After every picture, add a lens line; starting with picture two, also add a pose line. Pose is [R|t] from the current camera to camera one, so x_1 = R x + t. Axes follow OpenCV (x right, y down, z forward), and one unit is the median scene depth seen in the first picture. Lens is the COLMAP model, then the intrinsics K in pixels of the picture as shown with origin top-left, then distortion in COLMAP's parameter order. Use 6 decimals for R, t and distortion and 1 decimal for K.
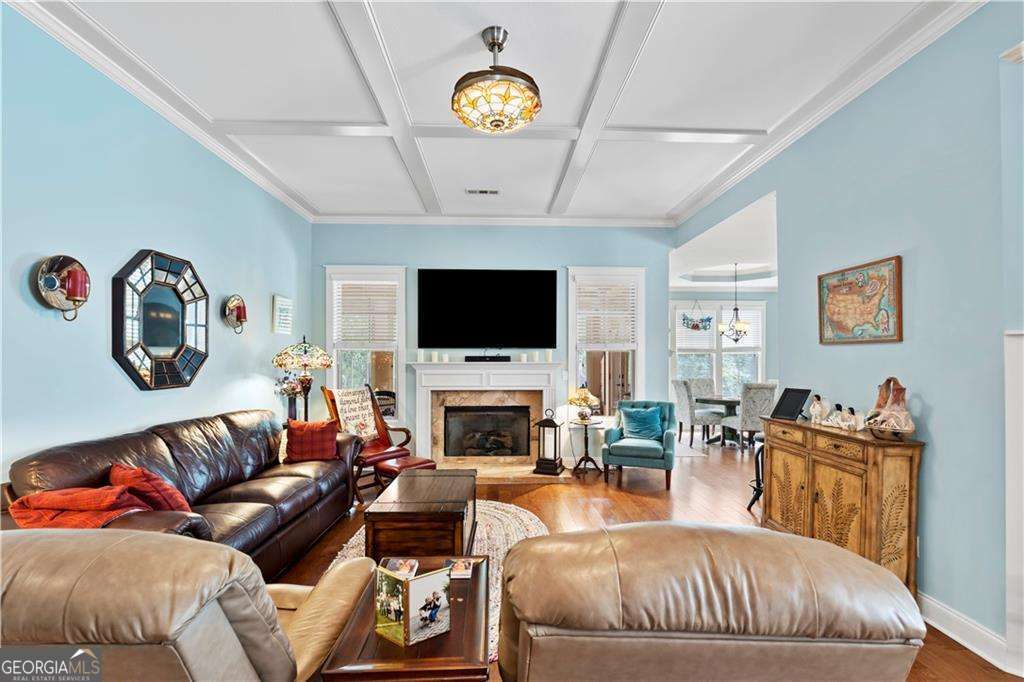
lens RADIAL K [[452.8, 0, 516.6], [0, 452.8, 356.5], [0, 0, 1]] dist [-0.007413, 0.002249]
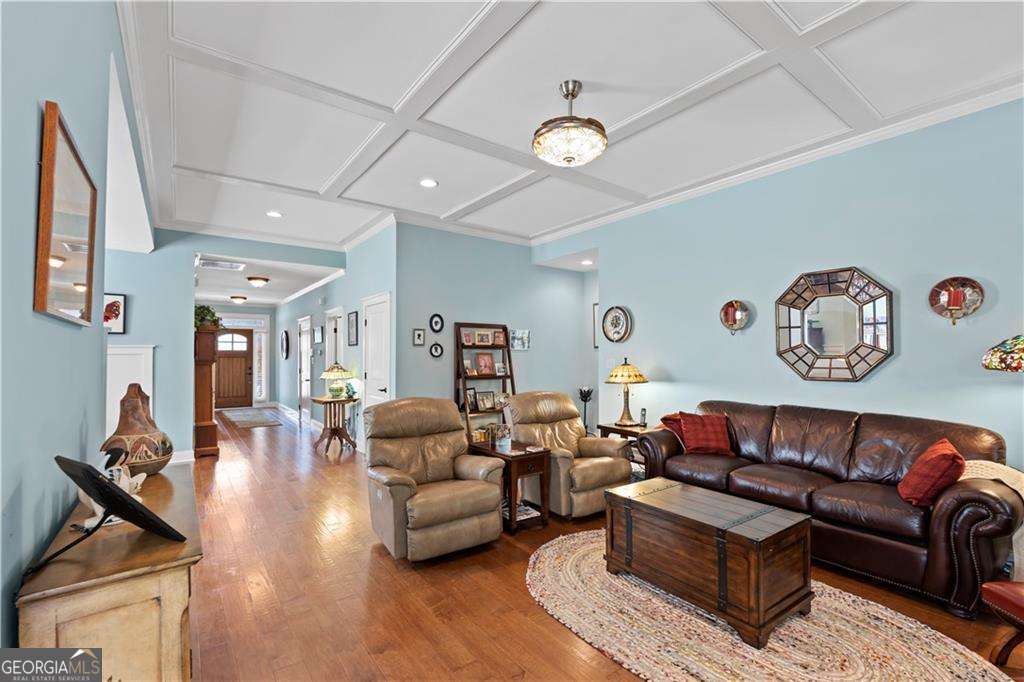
lens RADIAL K [[452.8, 0, 516.0], [0, 452.8, 347.8], [0, 0, 1]] dist [-0.007413, 0.002249]
pose [[-0.823031, -0.008088, -0.567939, 0.350943], [0.002544, 0.999836, -0.017926, 0.001128], [0.567991, -0.016199, -0.822875, 0.893888]]
